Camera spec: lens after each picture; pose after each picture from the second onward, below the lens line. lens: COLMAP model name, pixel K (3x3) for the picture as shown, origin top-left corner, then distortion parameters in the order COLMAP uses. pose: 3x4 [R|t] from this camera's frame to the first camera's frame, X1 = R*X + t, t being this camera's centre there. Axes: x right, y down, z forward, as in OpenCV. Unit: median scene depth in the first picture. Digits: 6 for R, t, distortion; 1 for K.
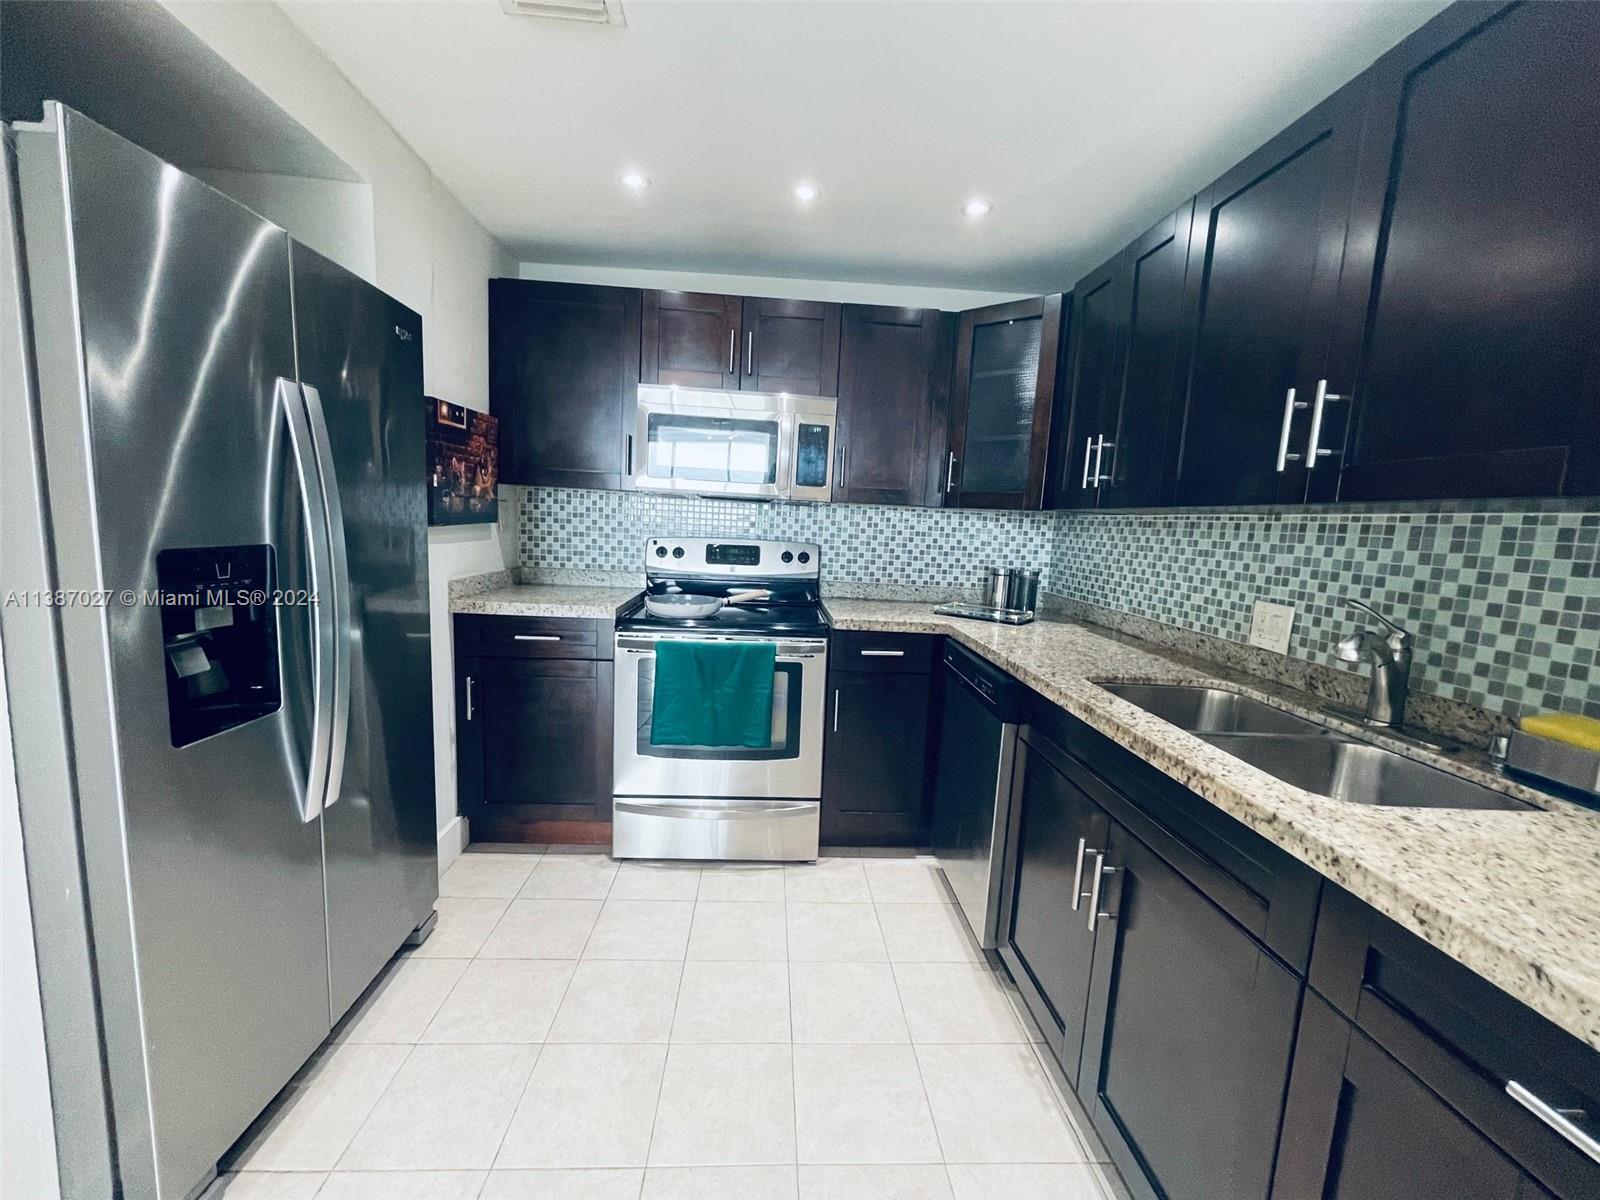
lens RADIAL K [[644.4, 0, 799.7], [0, 644.4, 598.4], [0, 0, 1]] dist [-0.000584, 0.000817]
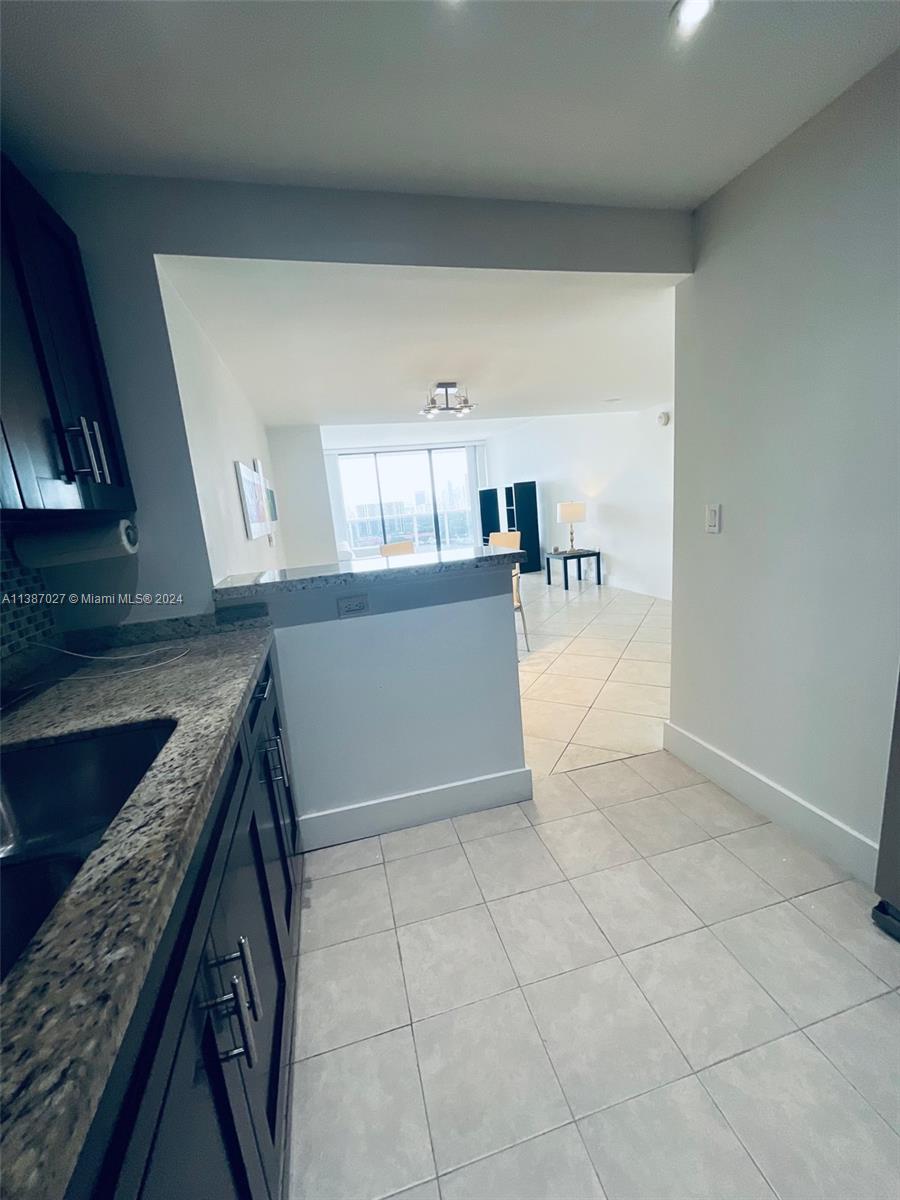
lens RADIAL K [[483.2, 0, 449.2], [0, 483.2, 598.8], [0, 0, 1]] dist [-0.001390, 0.000728]
pose [[-0.979954, 0.072097, -0.185719, 0.151965], [0.011357, 0.950920, 0.309227, -0.099074], [0.198898, 0.300919, -0.932677, 0.770990]]
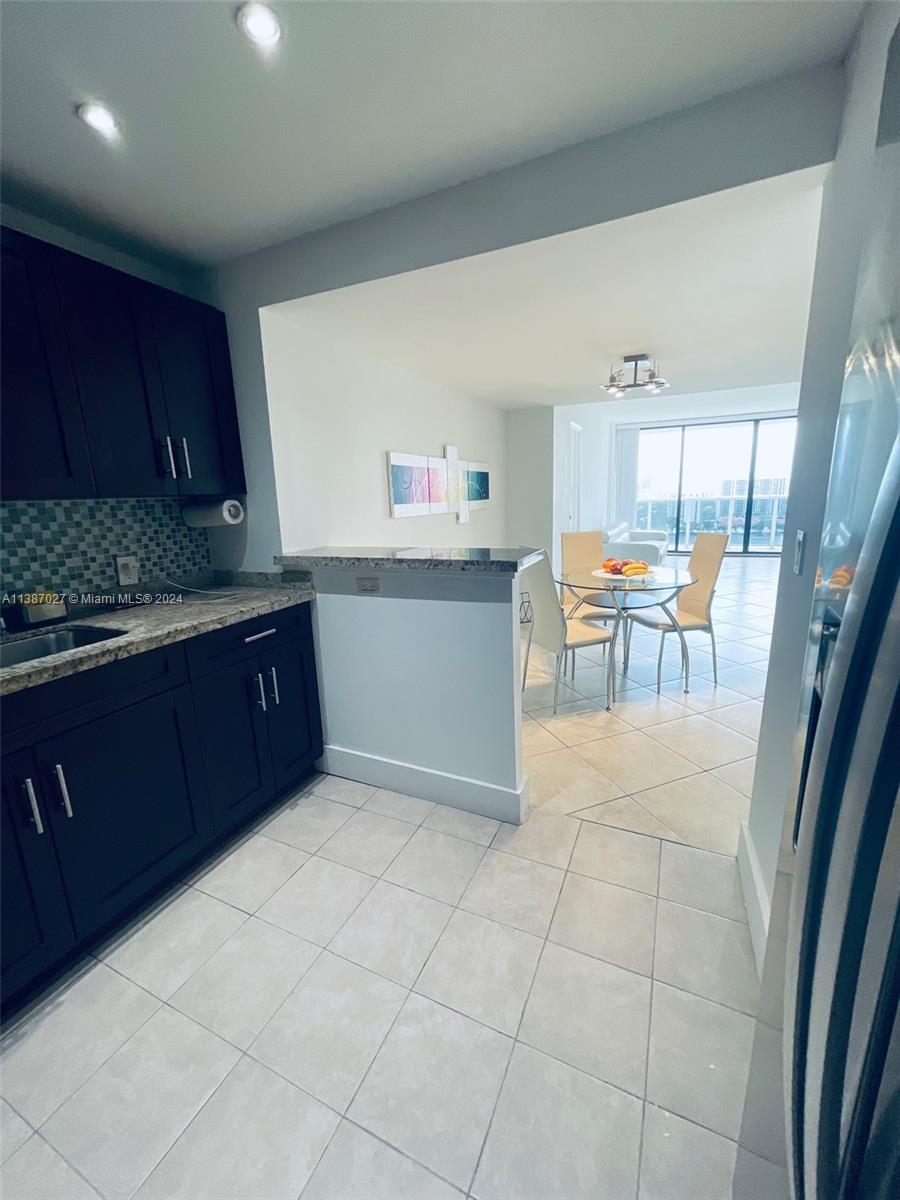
lens RADIAL K [[483.2, 0, 449.2], [0, 483.2, 598.8], [0, 0, 1]] dist [-0.001390, 0.000728]
pose [[-0.881061, -0.118093, 0.458024, -0.357640], [0.051013, 0.938960, 0.340224, -0.122865], [-0.470244, 0.323123, -0.821256, 0.692227]]
